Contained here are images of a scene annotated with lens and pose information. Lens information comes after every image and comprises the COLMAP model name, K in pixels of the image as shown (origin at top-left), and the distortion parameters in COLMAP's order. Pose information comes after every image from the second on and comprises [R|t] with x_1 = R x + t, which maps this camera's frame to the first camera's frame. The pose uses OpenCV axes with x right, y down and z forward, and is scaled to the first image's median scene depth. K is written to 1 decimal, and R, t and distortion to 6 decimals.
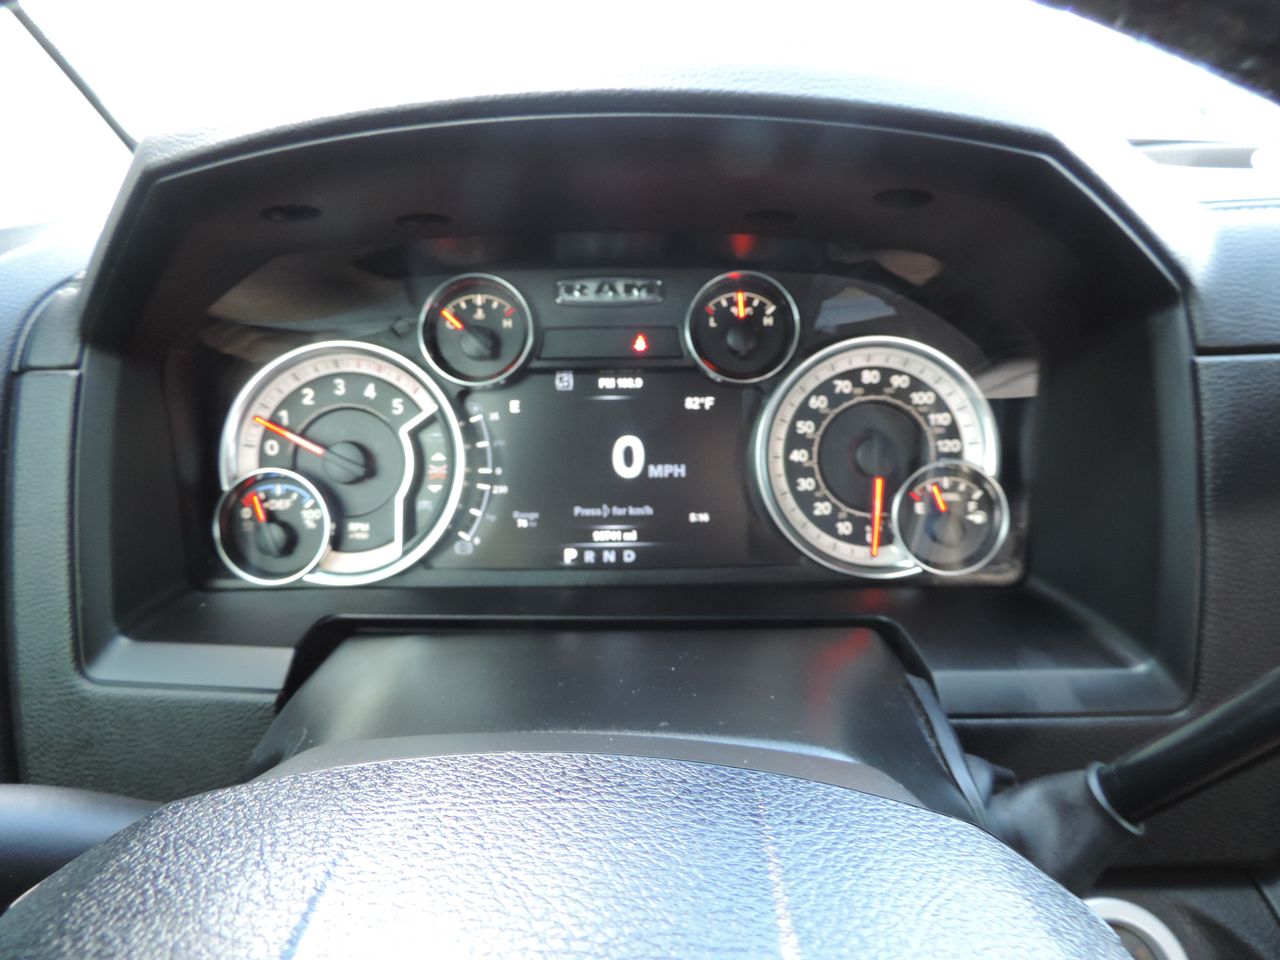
lens RADIAL K [[892.4, 0, 643.2], [0, 892.4, 482.4], [0, 0, 1]] dist [-0.028949, 0.002527]
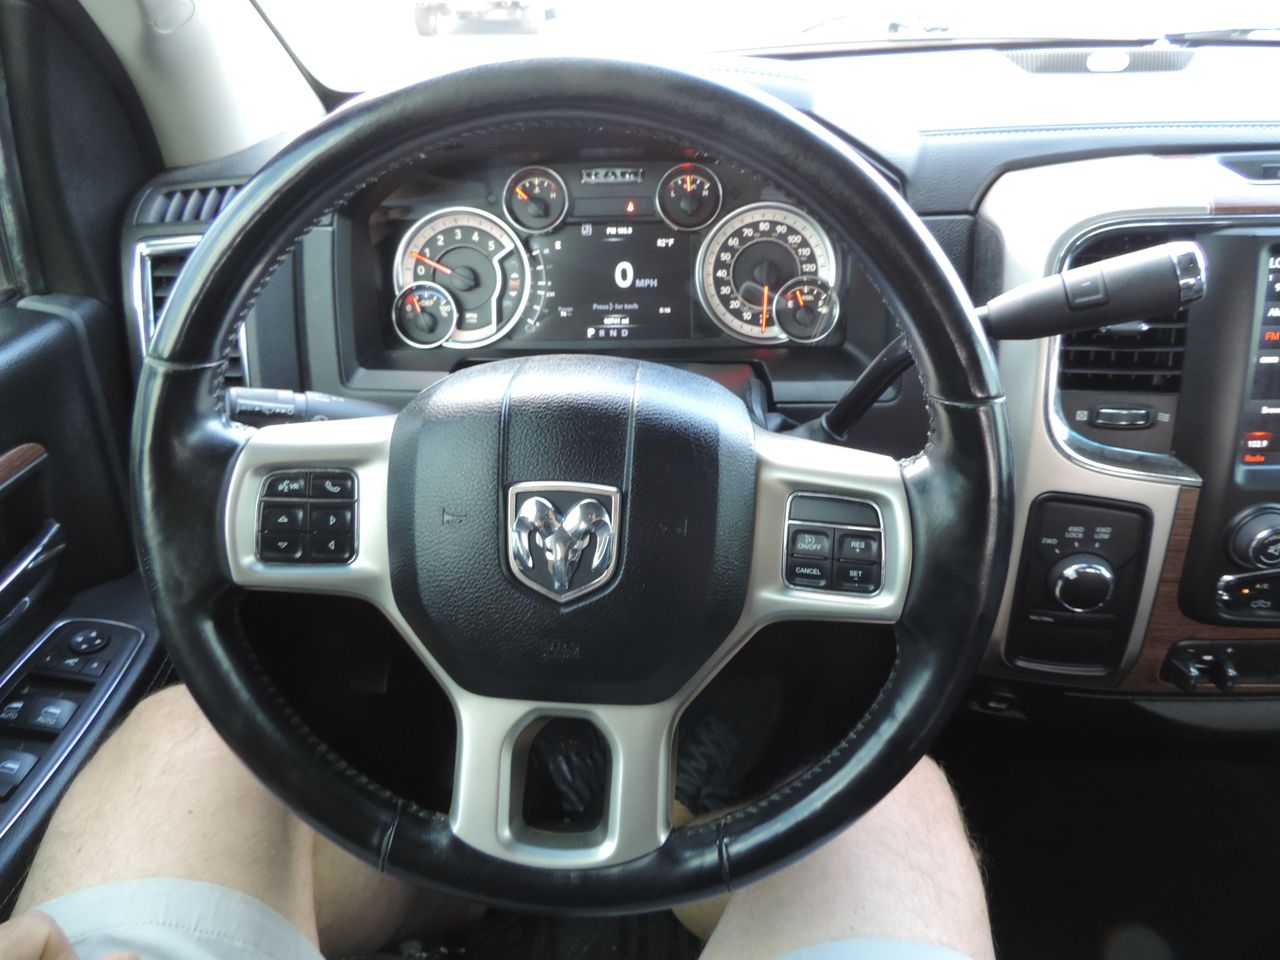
lens RADIAL K [[892.4, 0, 643.2], [0, 892.4, 482.4], [0, 0, 1]] dist [-0.028949, 0.002527]
pose [[0.998849, 0.007778, -0.047323, 0.107374], [0.000628, 0.984556, 0.175070, 0.066540], [0.047954, -0.174899, 0.983418, -0.781670]]
